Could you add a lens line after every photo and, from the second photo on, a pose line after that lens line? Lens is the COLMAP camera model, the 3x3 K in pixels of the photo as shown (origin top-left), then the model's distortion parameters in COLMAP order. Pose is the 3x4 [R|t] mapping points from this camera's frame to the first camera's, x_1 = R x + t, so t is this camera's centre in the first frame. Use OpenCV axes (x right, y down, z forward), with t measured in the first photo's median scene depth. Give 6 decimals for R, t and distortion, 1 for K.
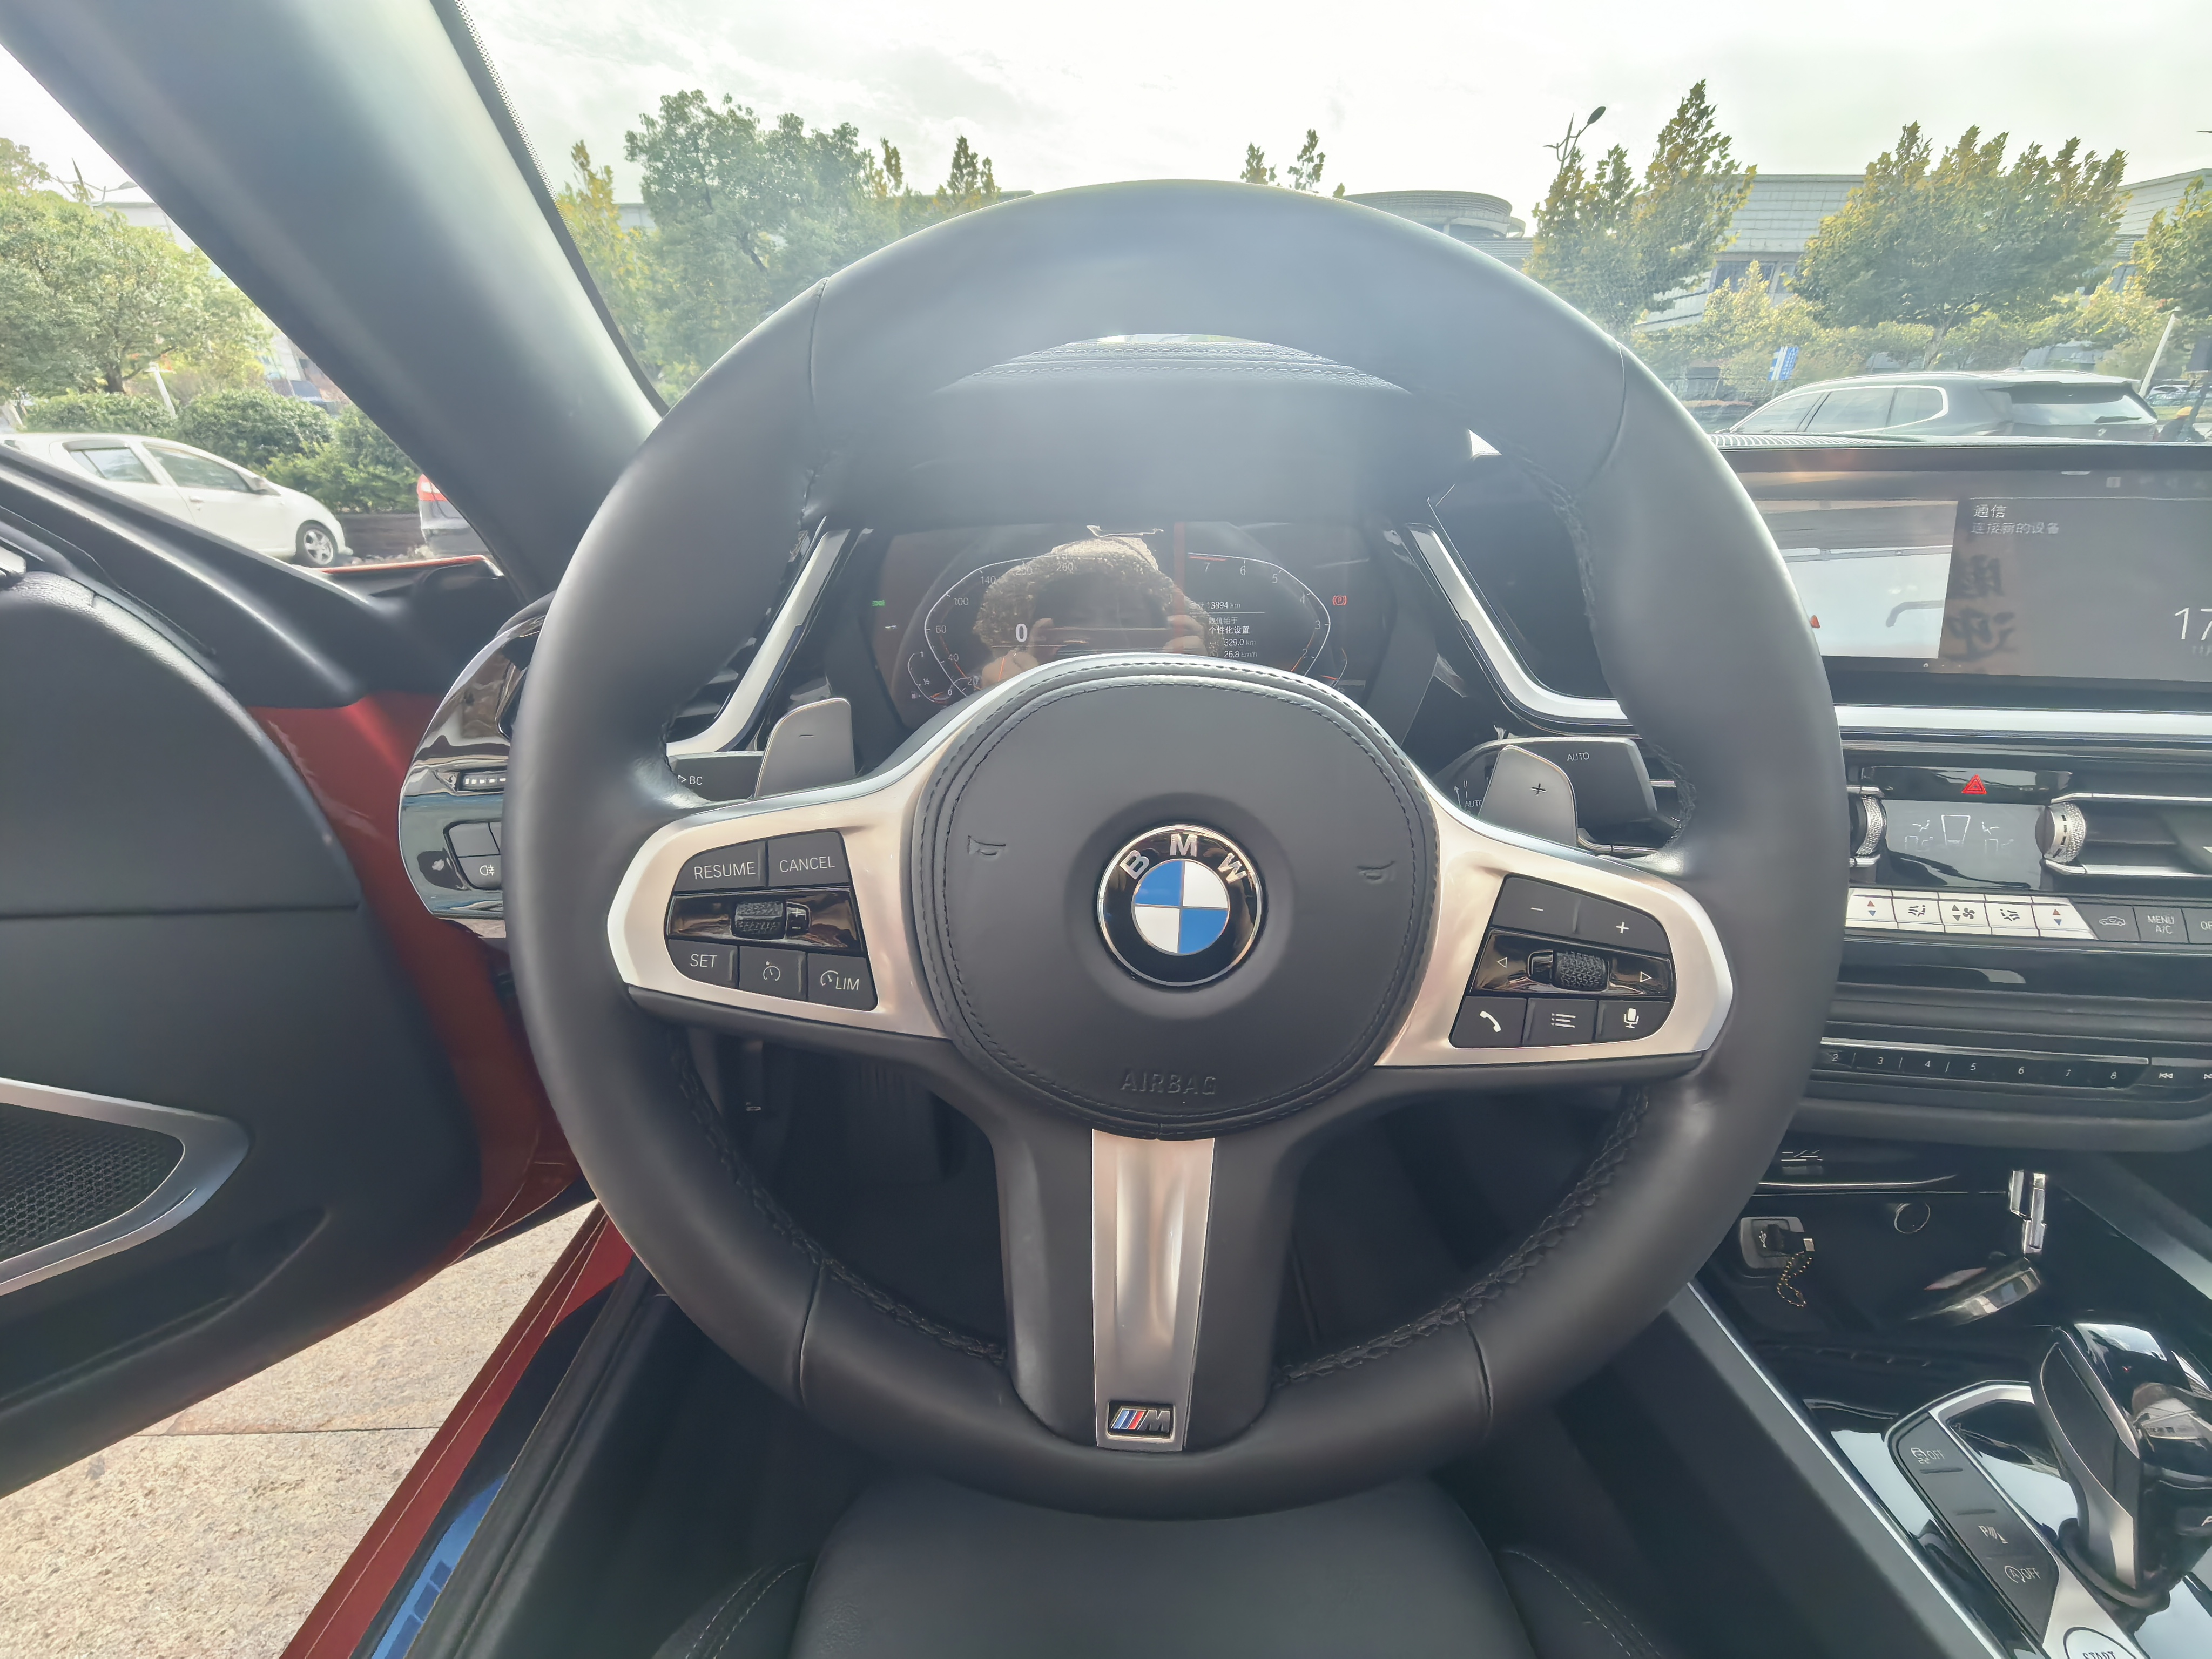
lens RADIAL K [[840.0, 0, 1113.2], [0, 840.0, 820.7], [0, 0, 1]] dist [0.008268, -0.004680]
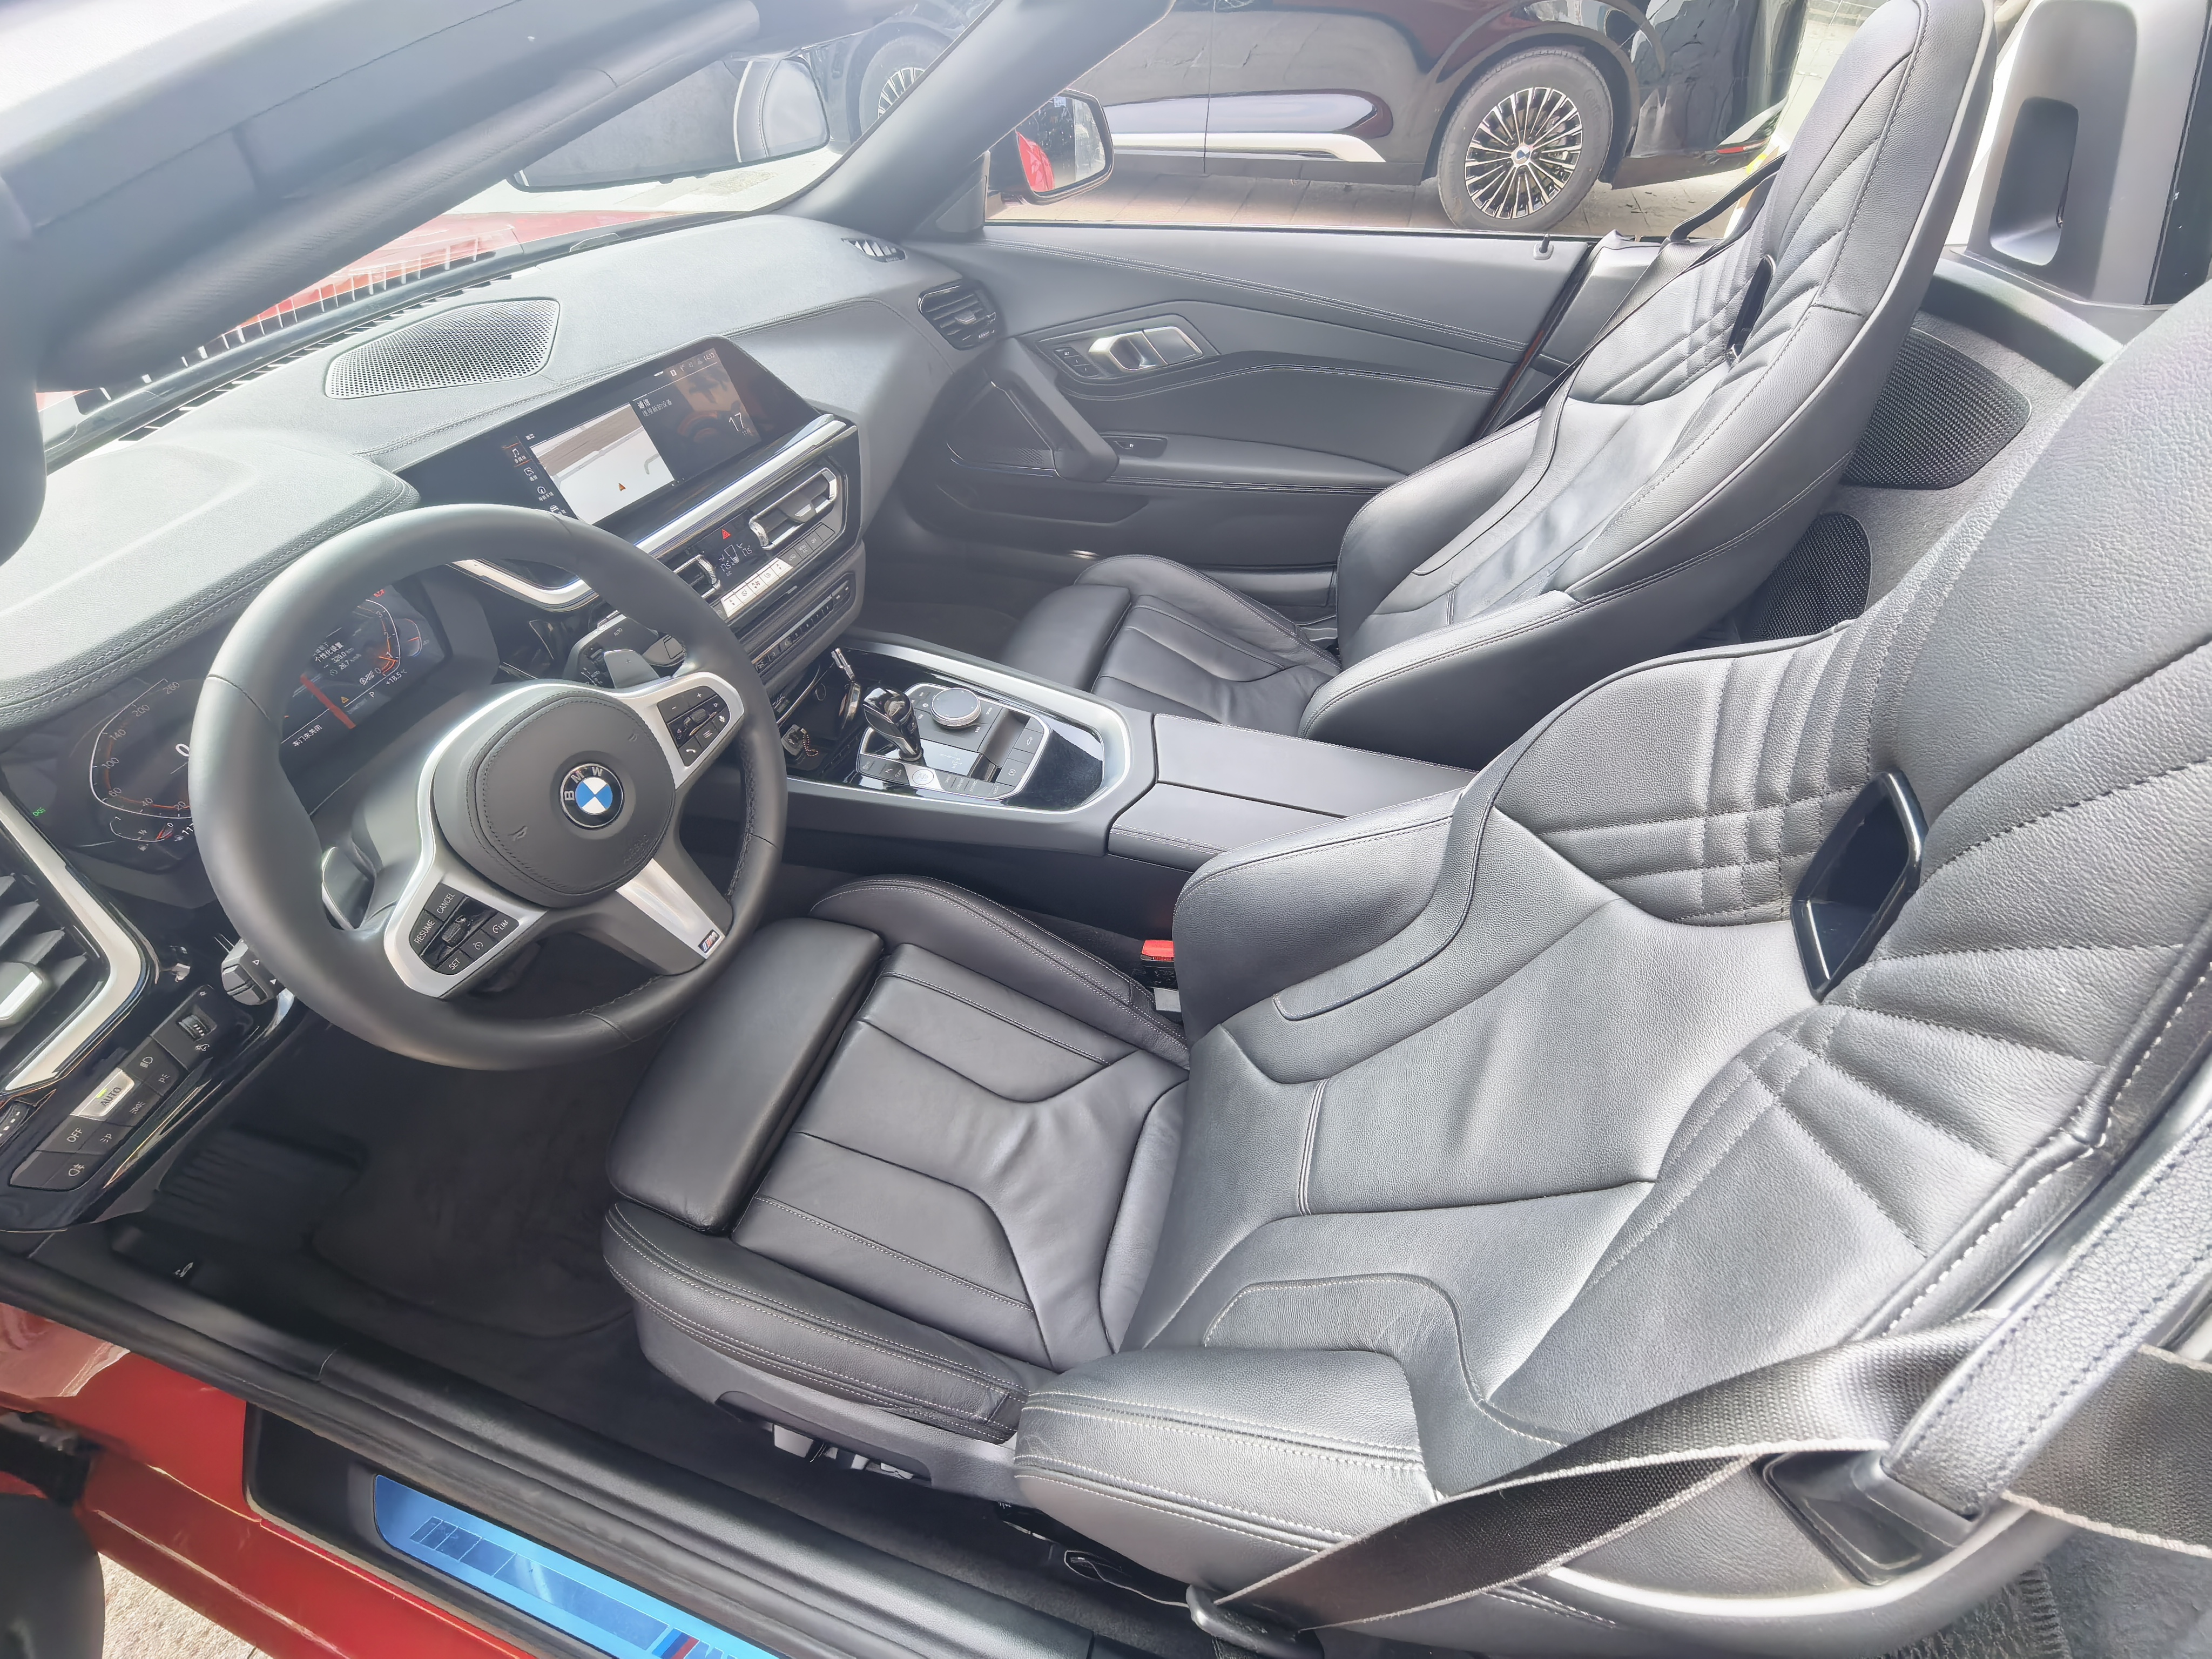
lens RADIAL K [[840.0, 0, 1113.2], [0, 840.0, 820.7], [0, 0, 1]] dist [0.008268, -0.004680]
pose [[0.292557, -0.702165, 0.649134, -1.019678], [0.356406, 0.709988, 0.607364, -0.726726], [-0.887348, 0.053666, 0.457967, -1.364788]]
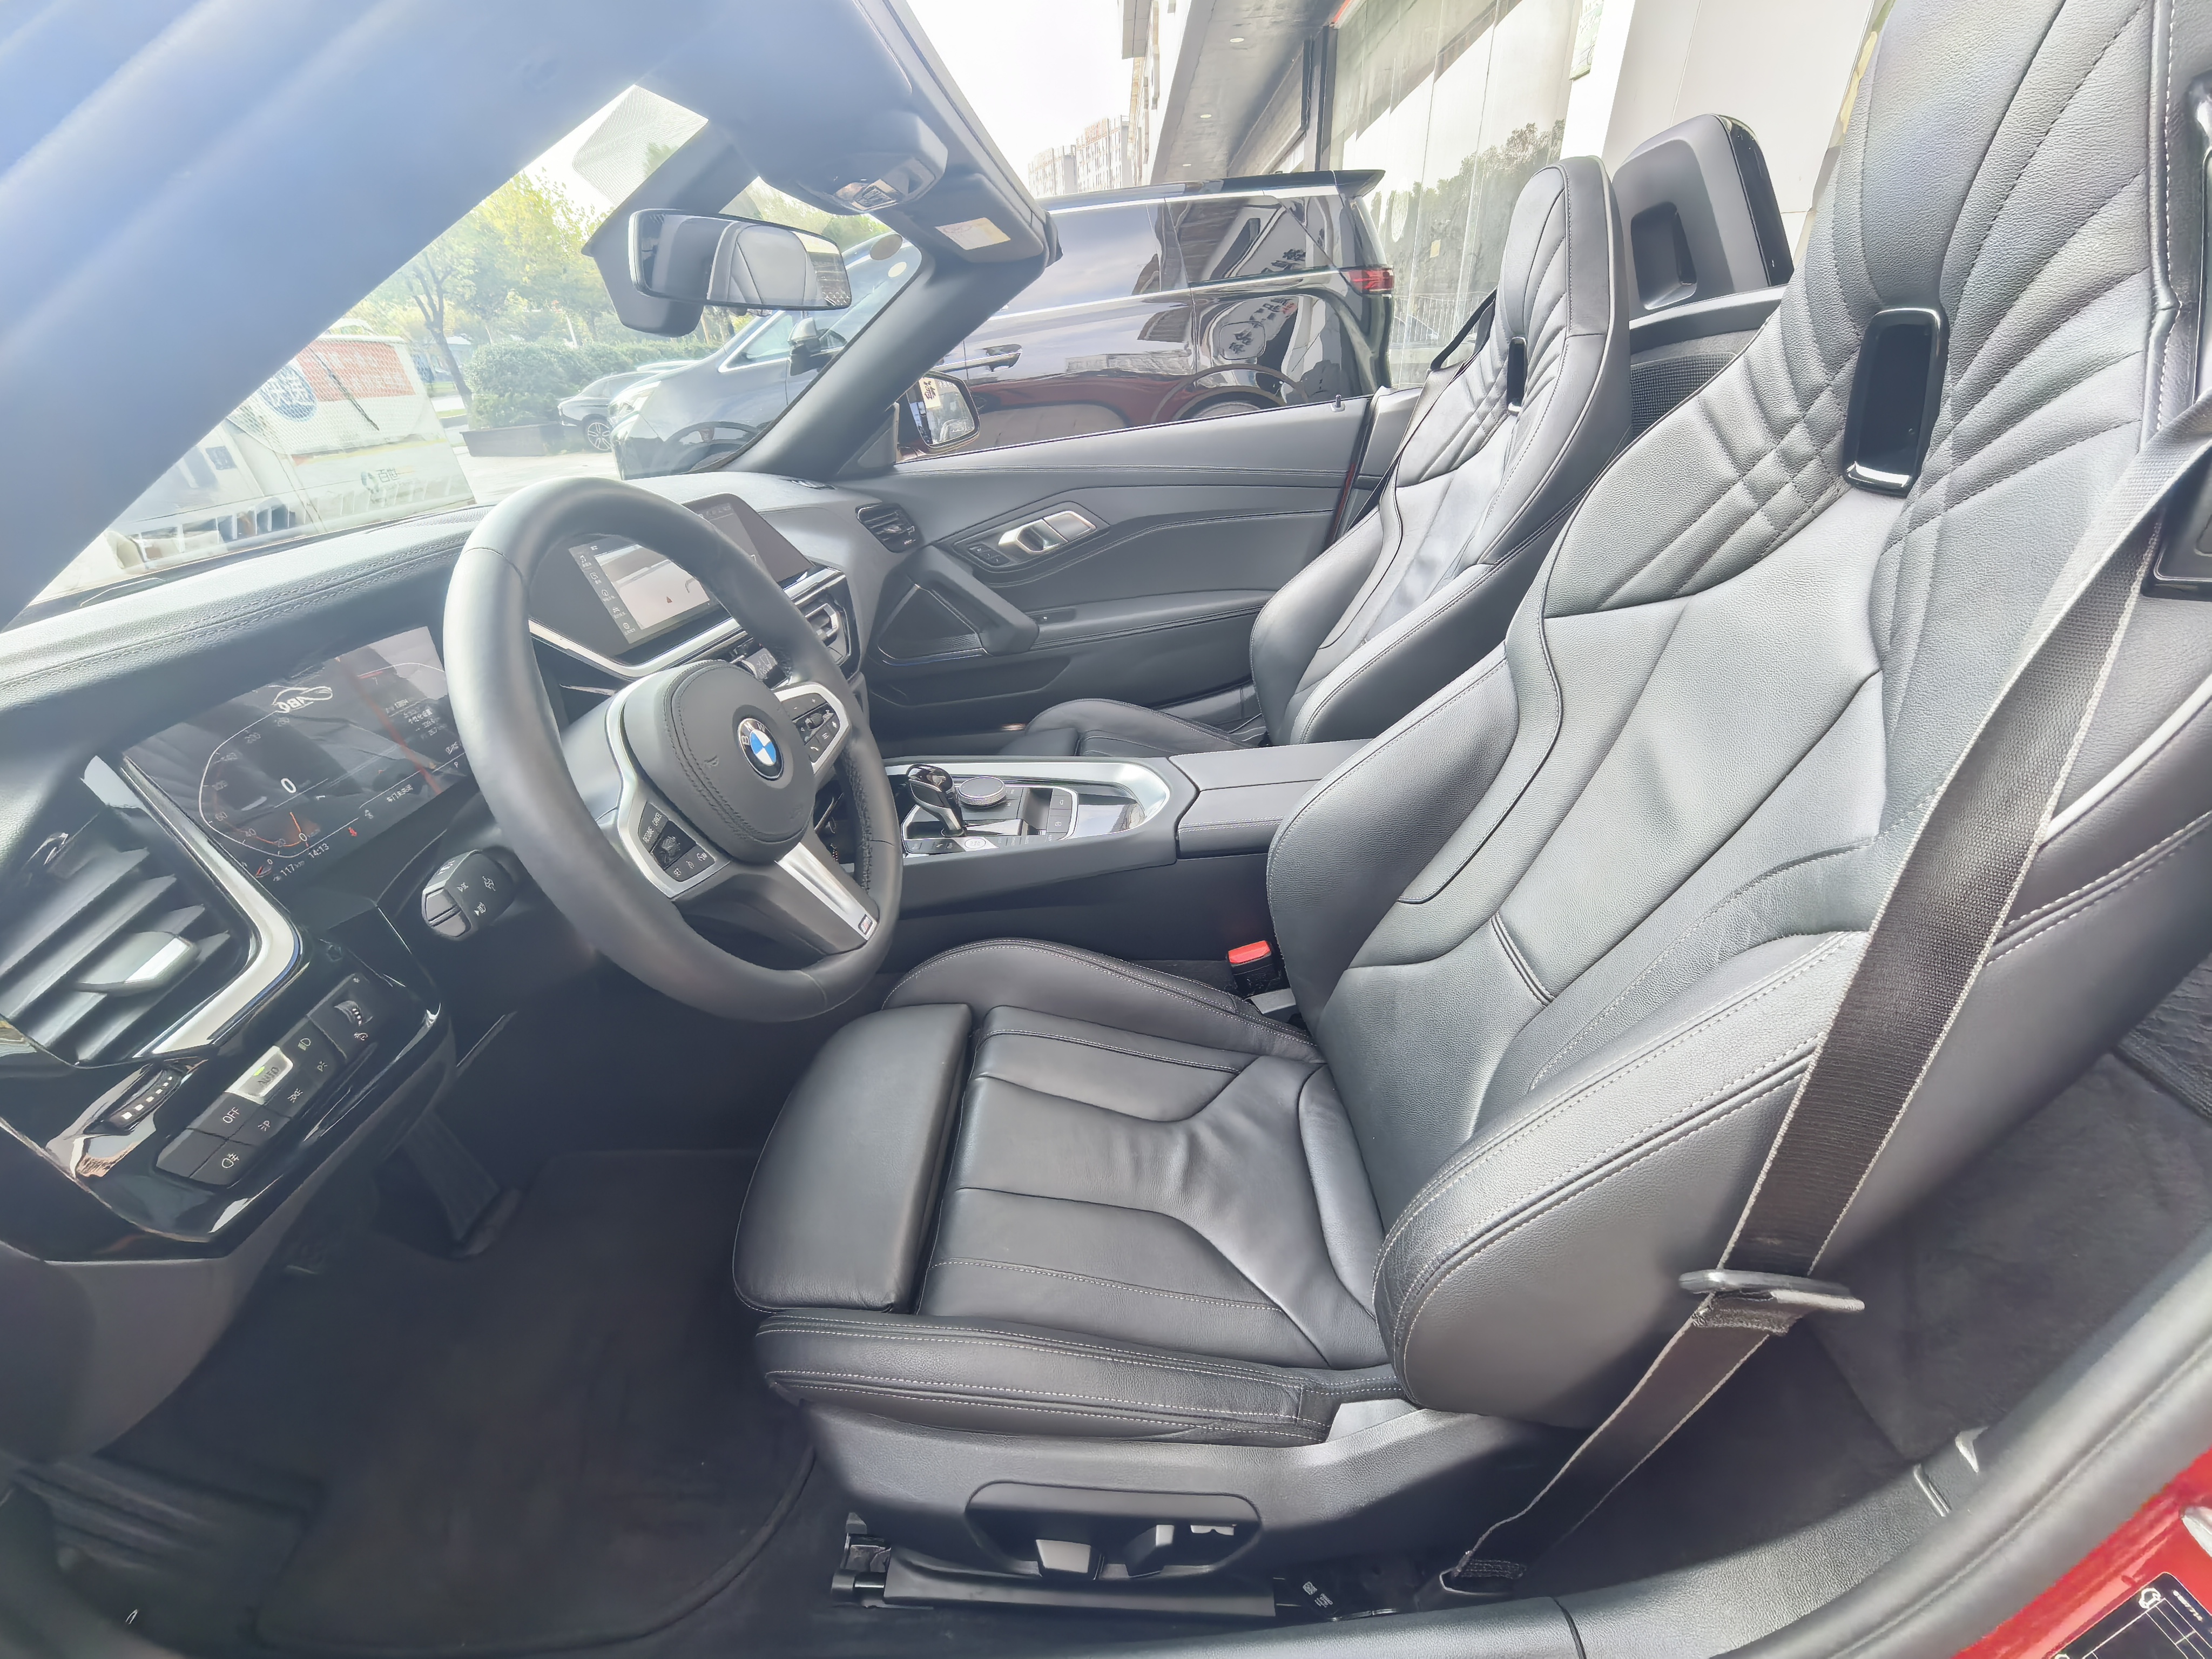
lens RADIAL K [[840.0, 0, 1113.2], [0, 840.0, 820.7], [0, 0, 1]] dist [0.008268, -0.004680]
pose [[0.022385, -0.477584, 0.878301, -1.933661], [0.455071, 0.787100, 0.416394, -0.259429], [-0.890174, 0.390369, 0.234954, -0.390112]]
